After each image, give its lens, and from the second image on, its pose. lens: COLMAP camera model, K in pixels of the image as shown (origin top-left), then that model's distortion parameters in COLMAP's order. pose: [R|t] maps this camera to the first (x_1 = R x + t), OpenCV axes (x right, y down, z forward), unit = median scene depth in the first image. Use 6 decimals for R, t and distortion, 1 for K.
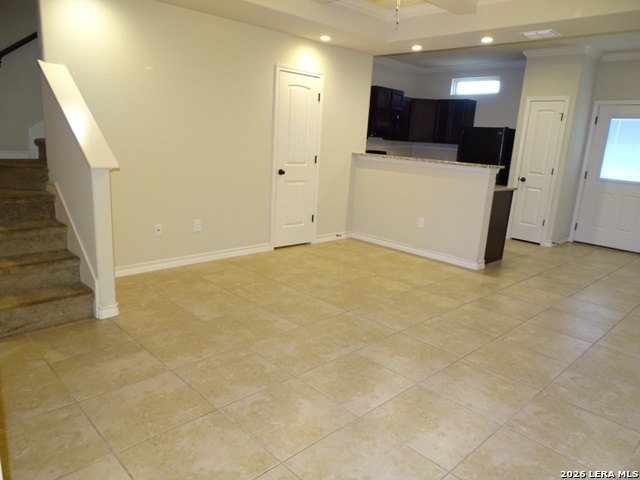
lens RADIAL K [[460.5, 0, 320.0], [0, 460.5, 240.0], [0, 0, 1]] dist [0.003565, 0.001484]
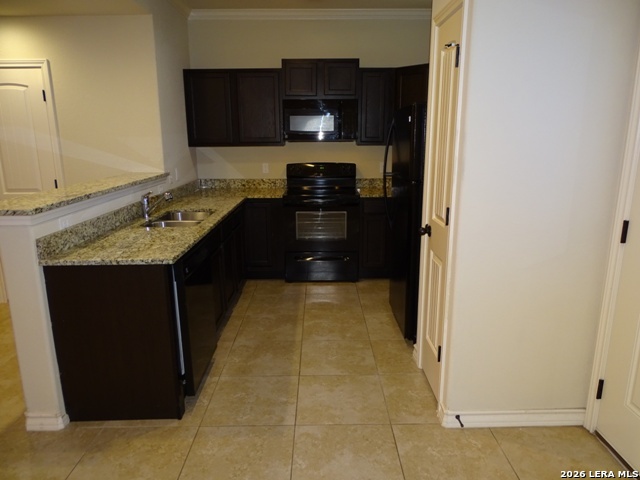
lens RADIAL K [[454.2, 0, 320.0], [0, 454.2, 240.0], [0, 0, 1]] dist [-0.003485, 0.001202]
pose [[0.718205, 0.091732, -0.689759, 1.043306], [-0.098296, 0.994707, 0.029938, -0.205875], [0.688854, 0.046299, 0.723420, 1.061167]]
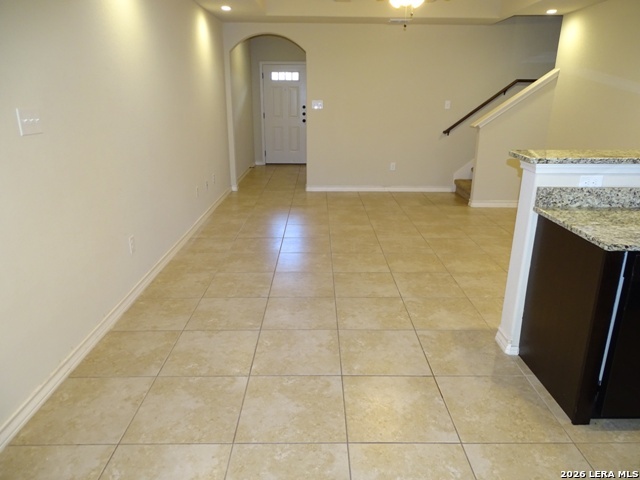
lens RADIAL K [[450.0, 0, 320.0], [0, 450.0, 240.0], [0, 0, 1]] dist [-0.003737, -0.002880]
pose [[-0.690891, 0.162930, -0.704361, 1.051380], [-0.203418, 0.891104, 0.405654, -0.272392], [0.693752, 0.423542, -0.582512, 1.375873]]
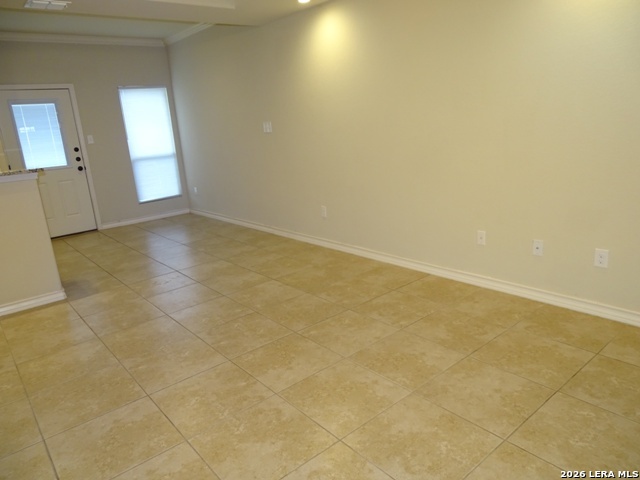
lens RADIAL K [[456.1, 0, 325.5], [0, 456.1, 247.1], [0, 0, 1]] dist [-0.003291, 0.000230]
pose [[0.060954, -0.334472, 0.940432, -0.427083], [0.293550, 0.906524, 0.303386, -0.151678], [-0.953998, 0.257571, 0.153441, 0.523092]]
